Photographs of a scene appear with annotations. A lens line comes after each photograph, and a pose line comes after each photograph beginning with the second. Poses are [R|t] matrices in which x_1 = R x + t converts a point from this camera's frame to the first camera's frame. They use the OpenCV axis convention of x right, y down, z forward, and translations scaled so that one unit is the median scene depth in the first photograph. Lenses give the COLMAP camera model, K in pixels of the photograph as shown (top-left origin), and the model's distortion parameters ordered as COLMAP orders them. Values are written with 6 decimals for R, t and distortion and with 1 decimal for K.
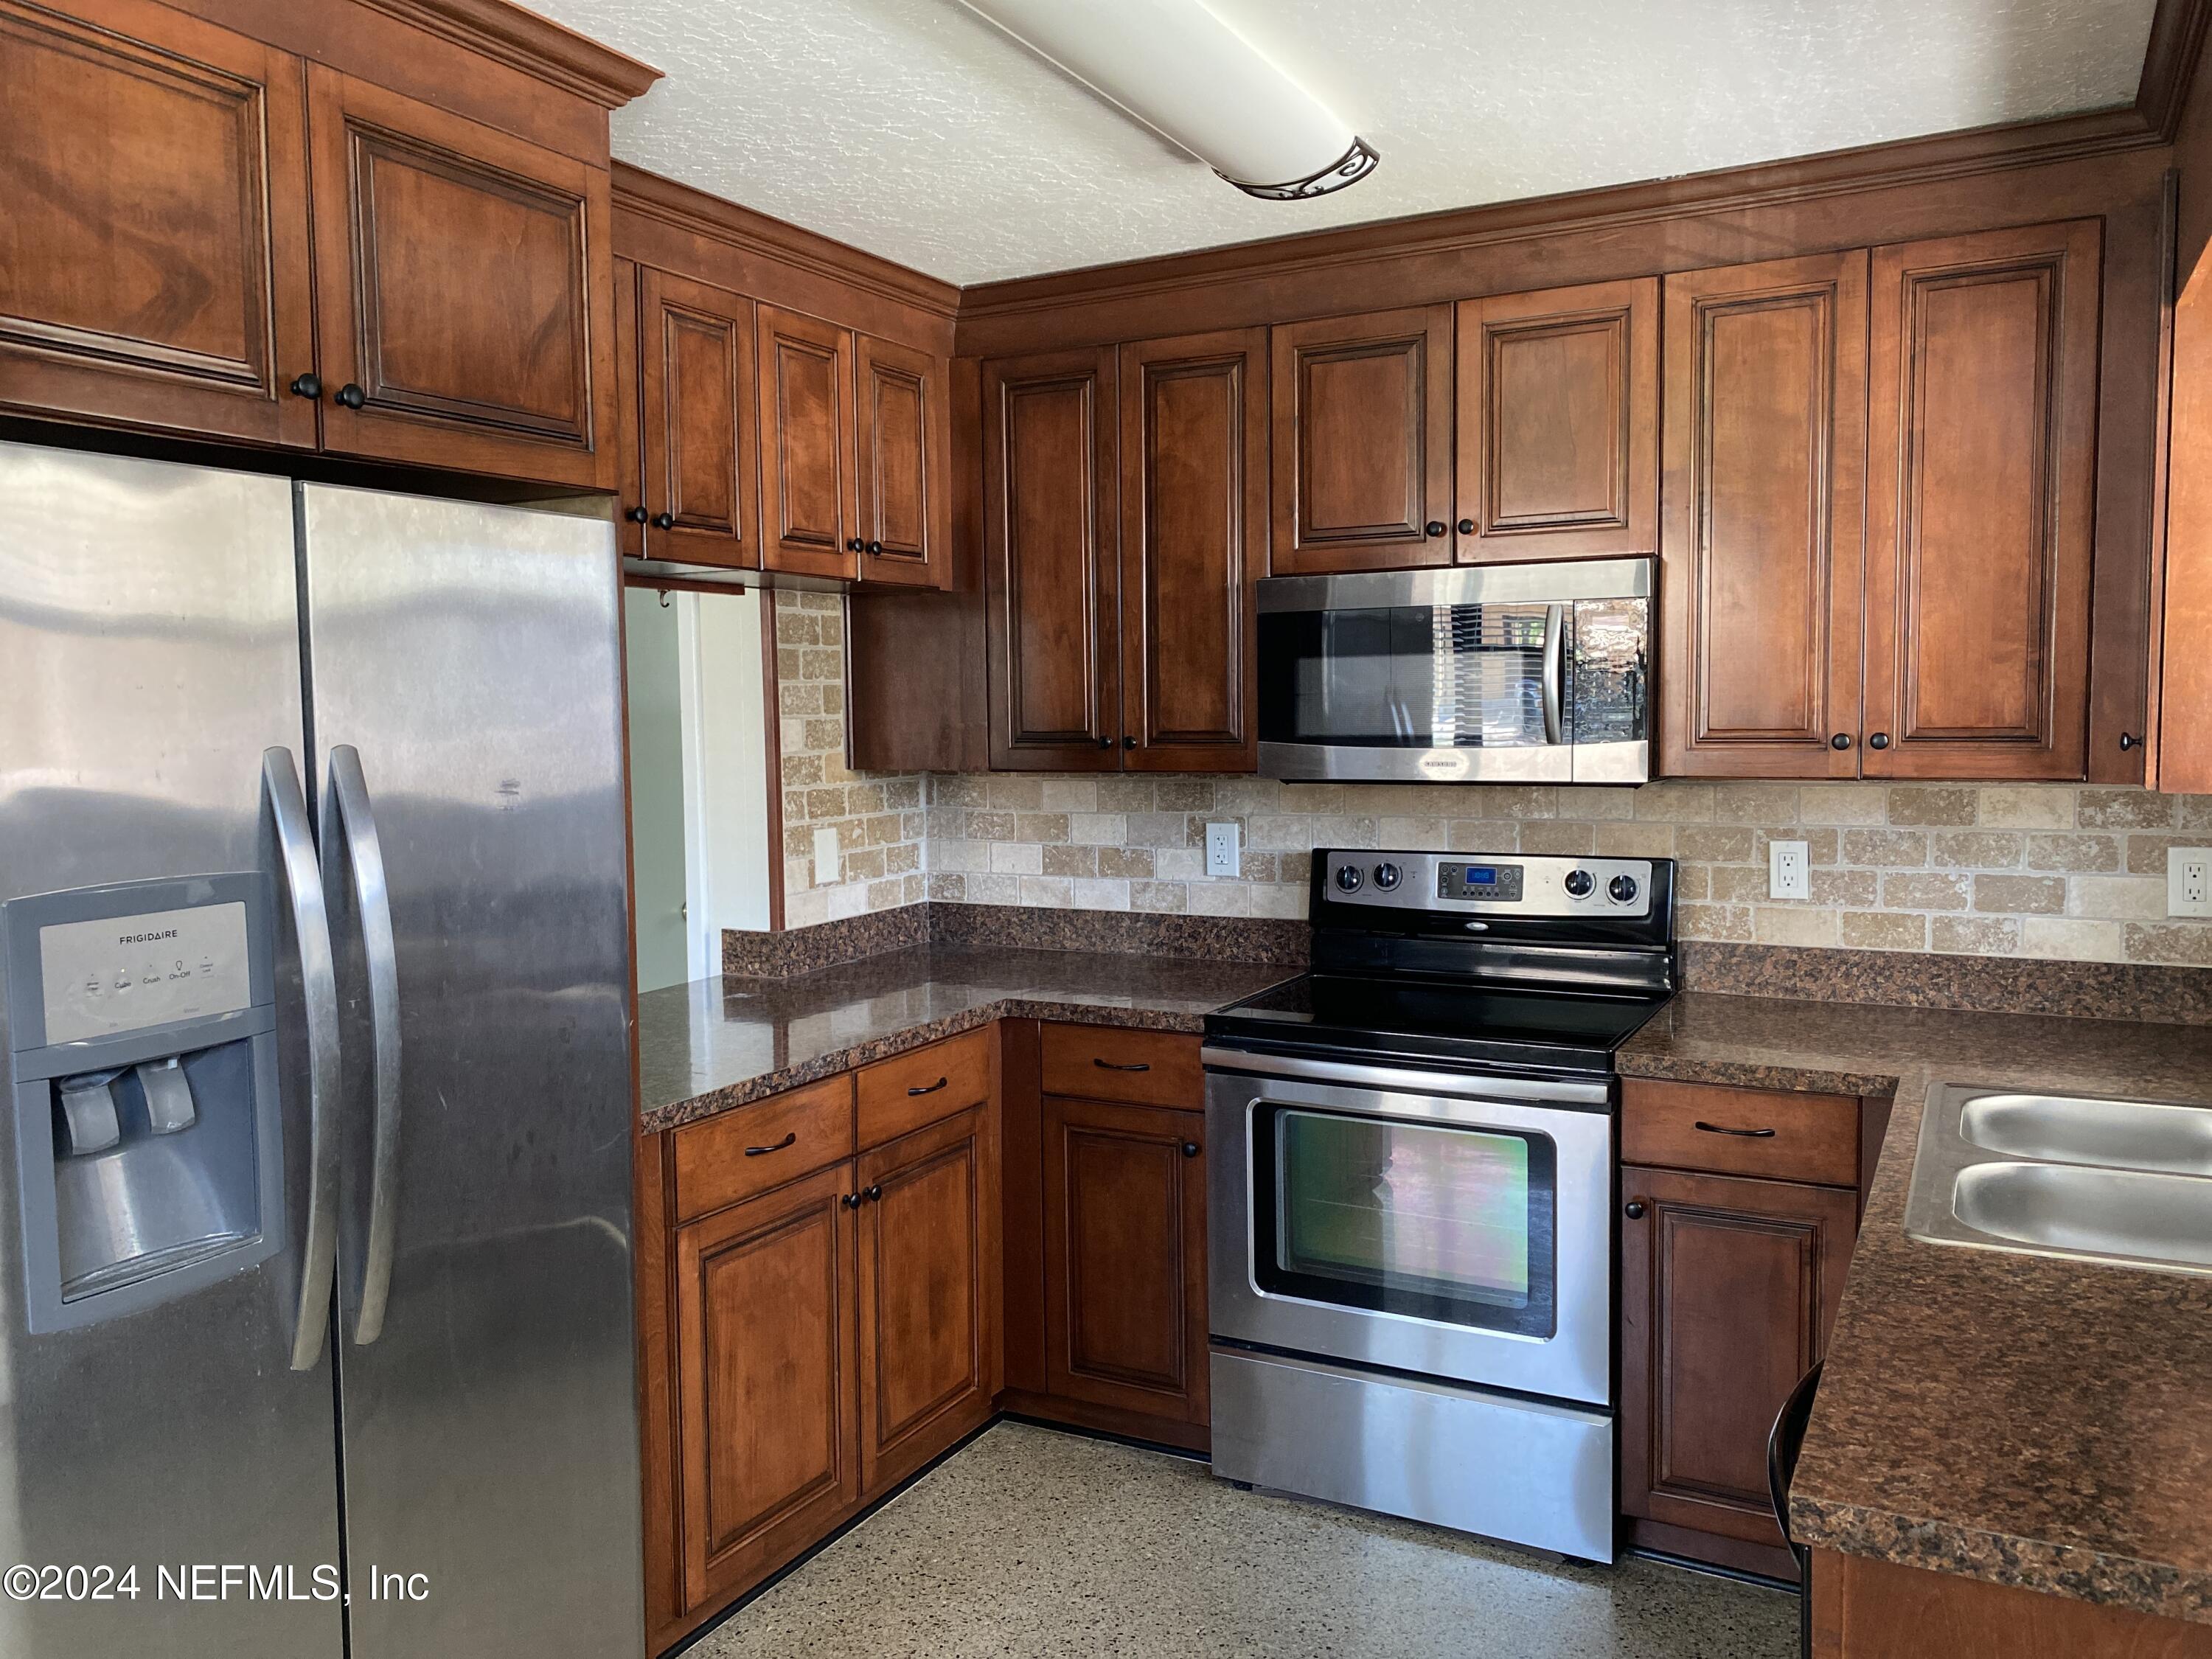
lens RADIAL K [[1679.7, 0, 1106.0], [0, 1679.7, 829.5], [0, 0, 1]] dist [0.000005, -0.015241]
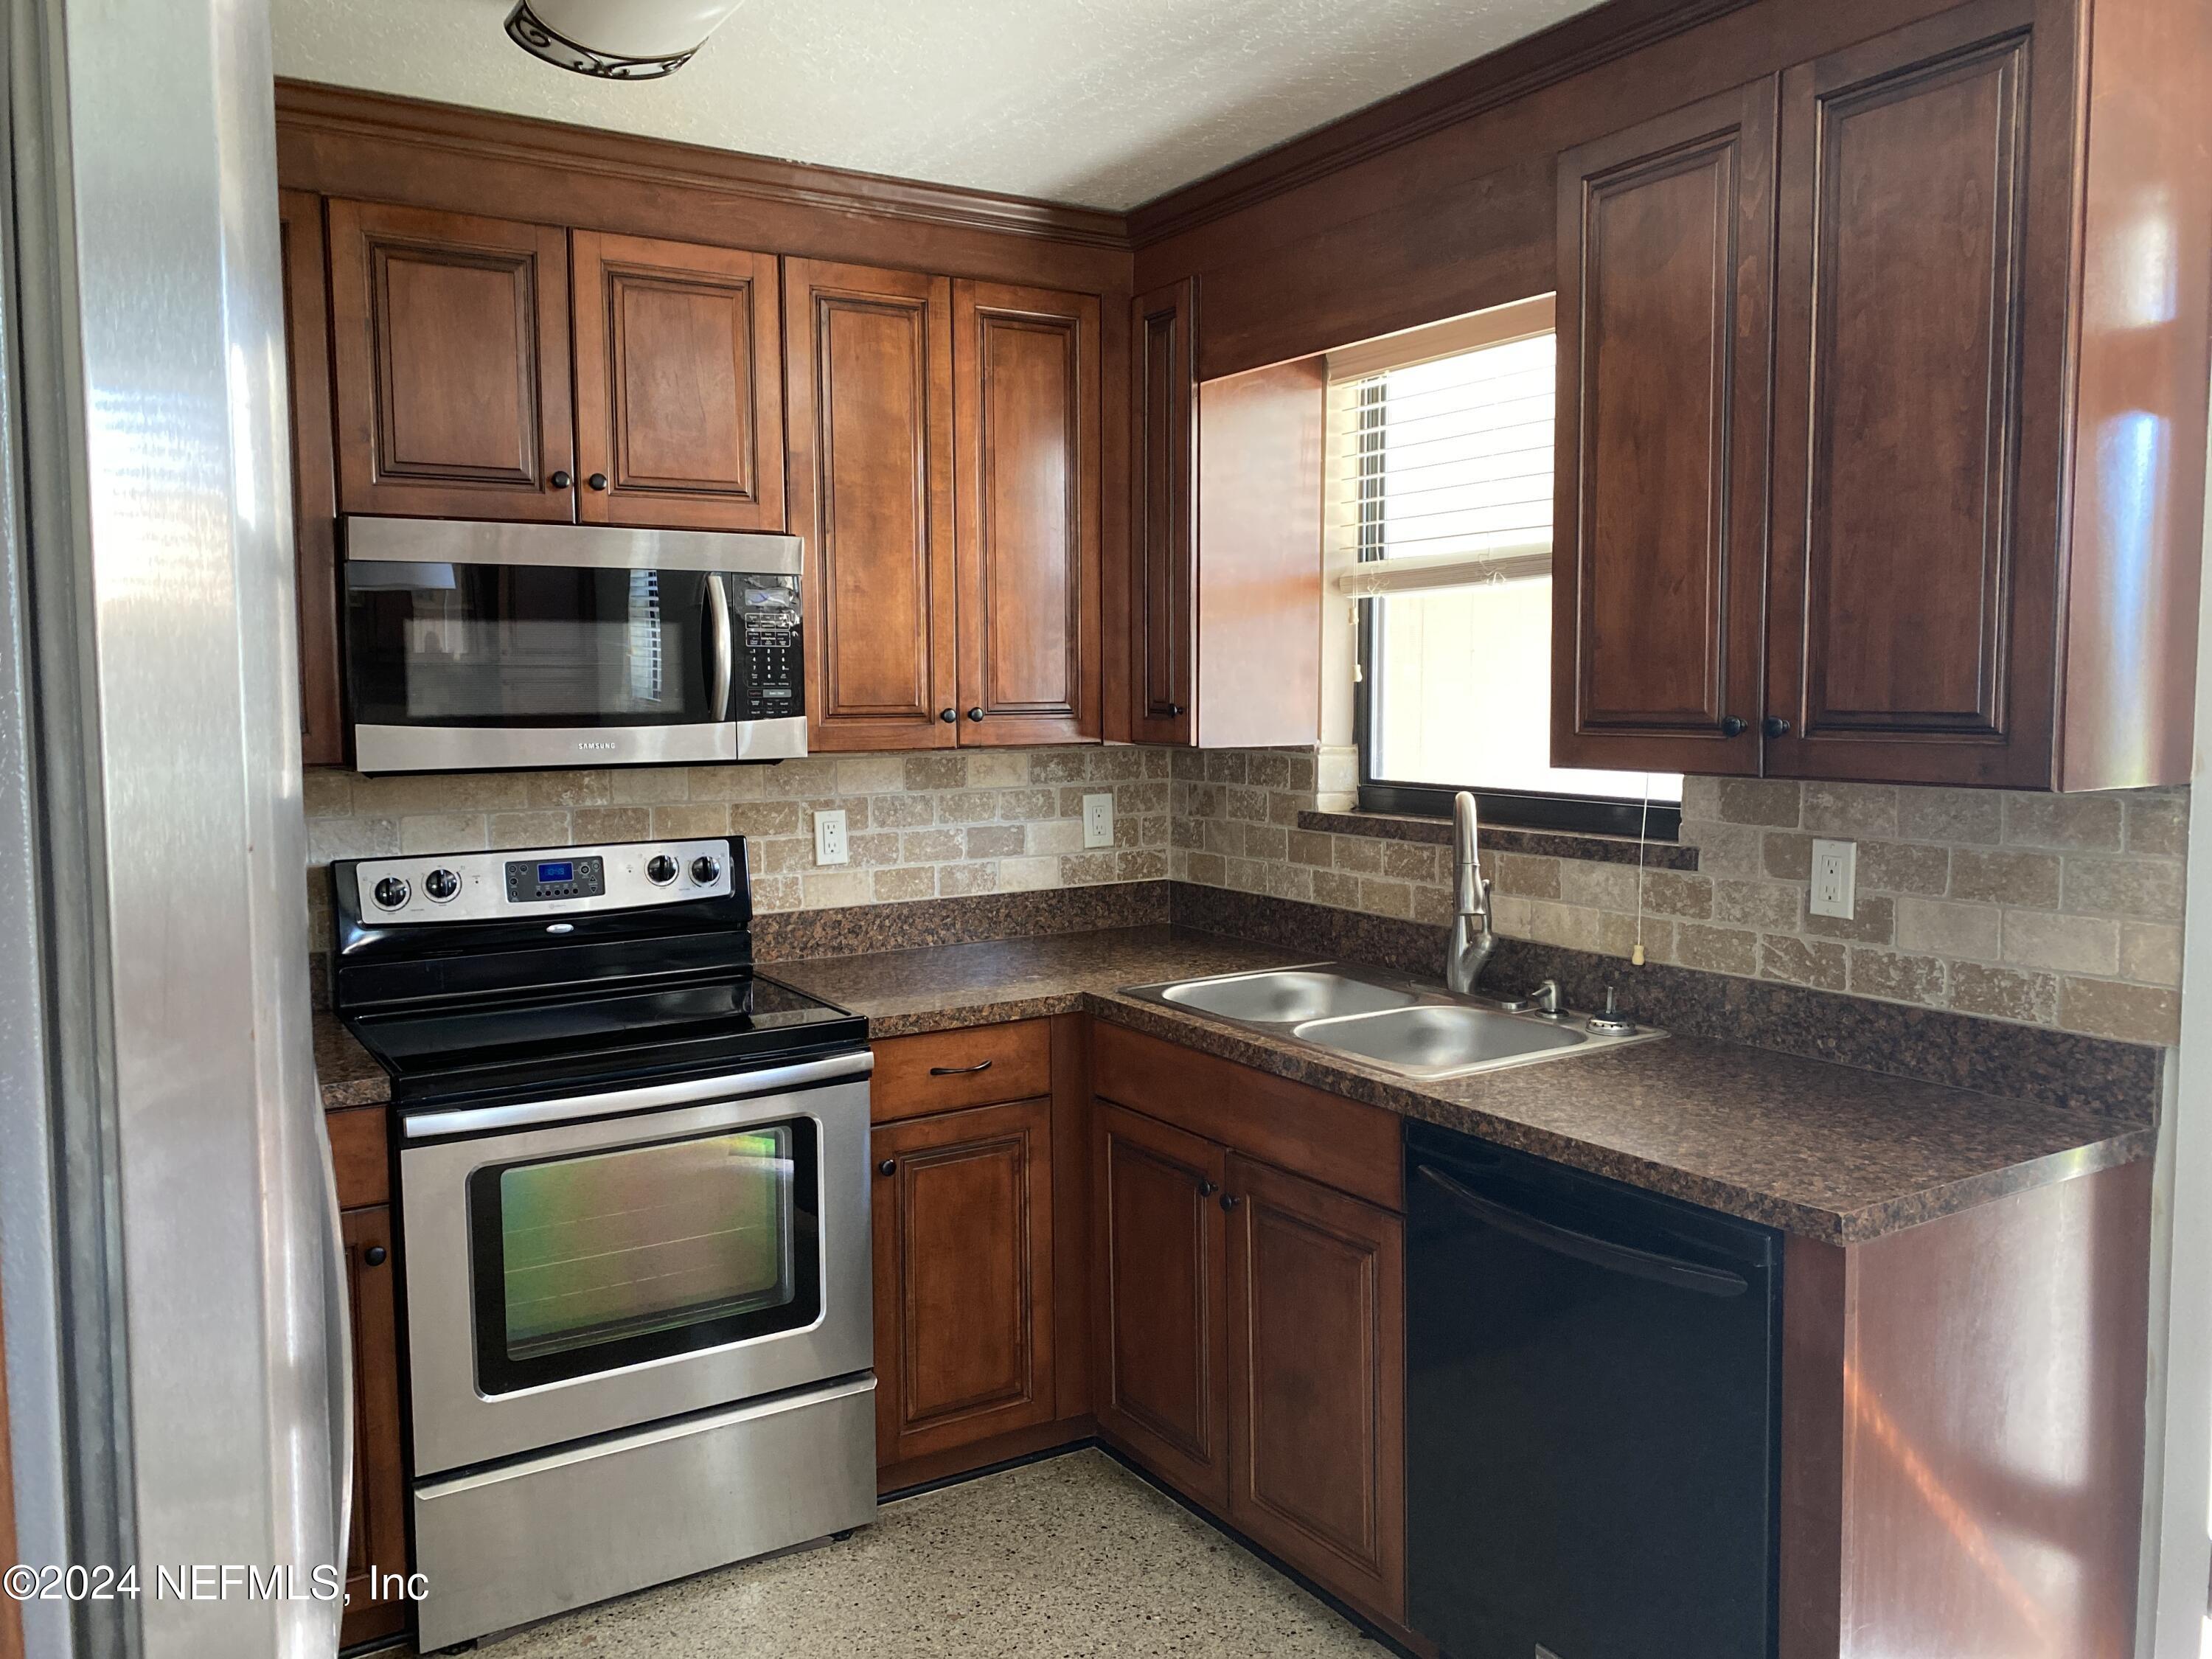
lens RADIAL K [[1636.6, 0, 1106.0], [0, 1636.6, 829.5], [0, 0, 1]] dist [0.111537, -0.290266]
pose [[0.501631, -0.067843, 0.862417, -0.439215], [0.069386, 0.996864, 0.038061, -0.009619], [-0.862294, 0.040747, 0.504765, 0.332022]]
